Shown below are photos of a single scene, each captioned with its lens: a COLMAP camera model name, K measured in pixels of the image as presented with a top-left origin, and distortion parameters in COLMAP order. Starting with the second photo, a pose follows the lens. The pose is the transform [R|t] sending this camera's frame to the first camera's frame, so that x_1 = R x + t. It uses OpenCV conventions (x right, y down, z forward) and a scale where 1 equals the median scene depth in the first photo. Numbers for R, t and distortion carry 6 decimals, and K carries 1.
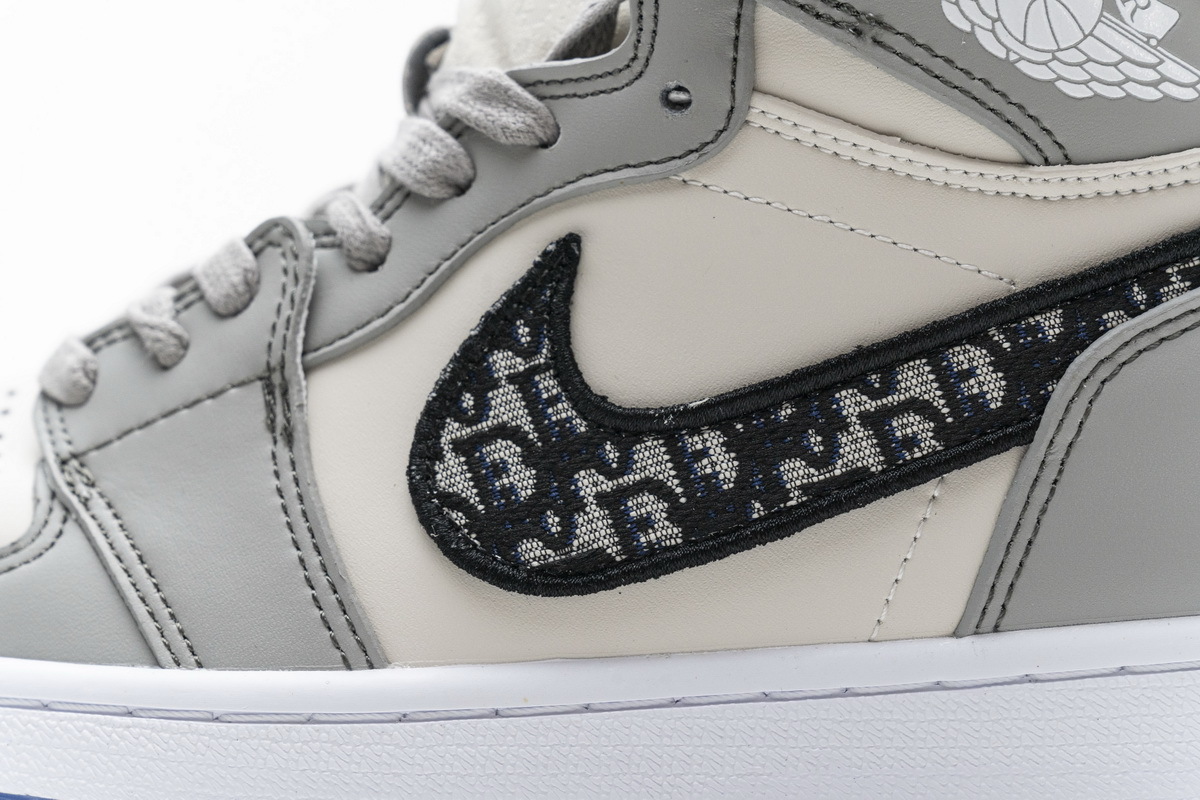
lens RADIAL K [[2317.5, 0, 600.0], [0, 2317.5, 400.0], [0, 0, 1]] dist [0.010995, -0.089906]
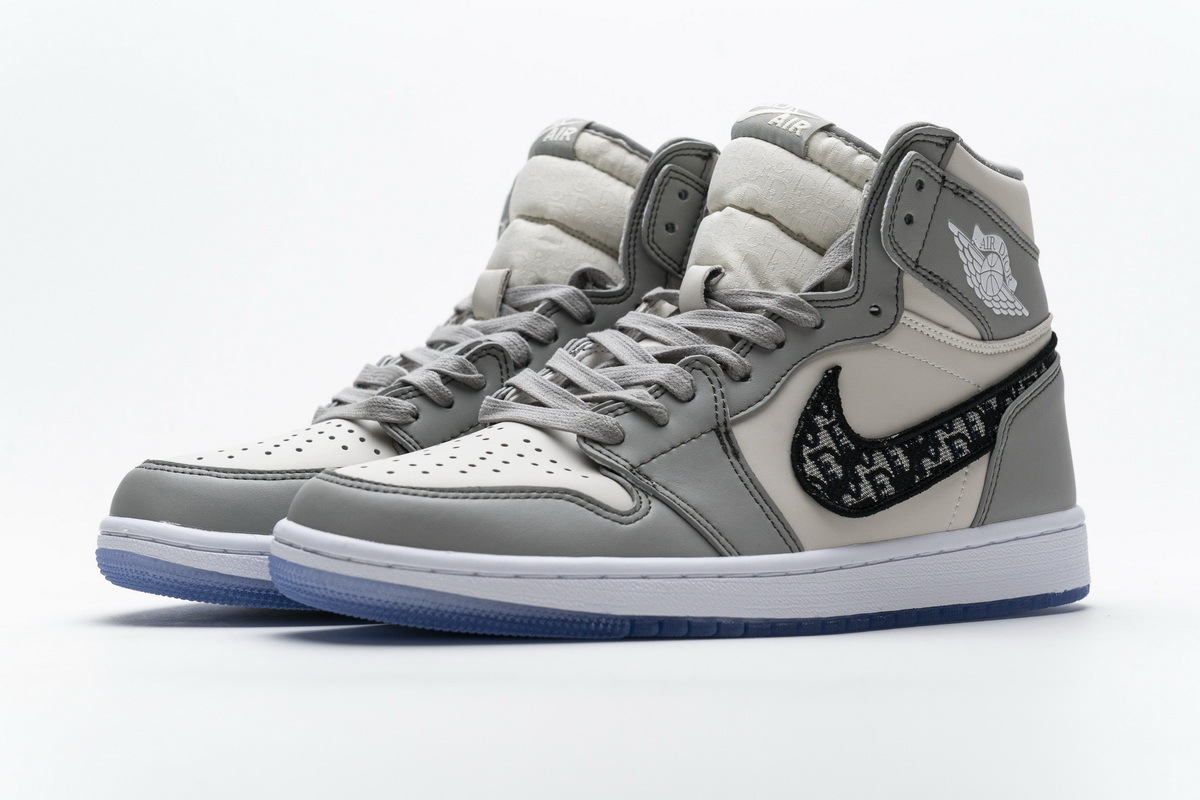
lens RADIAL K [[2317.5, 0, 600.0], [0, 2317.5, 400.0], [0, 0, 1]] dist [0.010995, -0.089906]
pose [[0.771155, -0.002971, 0.636640, -1.743329], [0.028988, 0.999116, -0.030451, 0.028458], [-0.635987, 0.041937, 0.770560, -0.679978]]
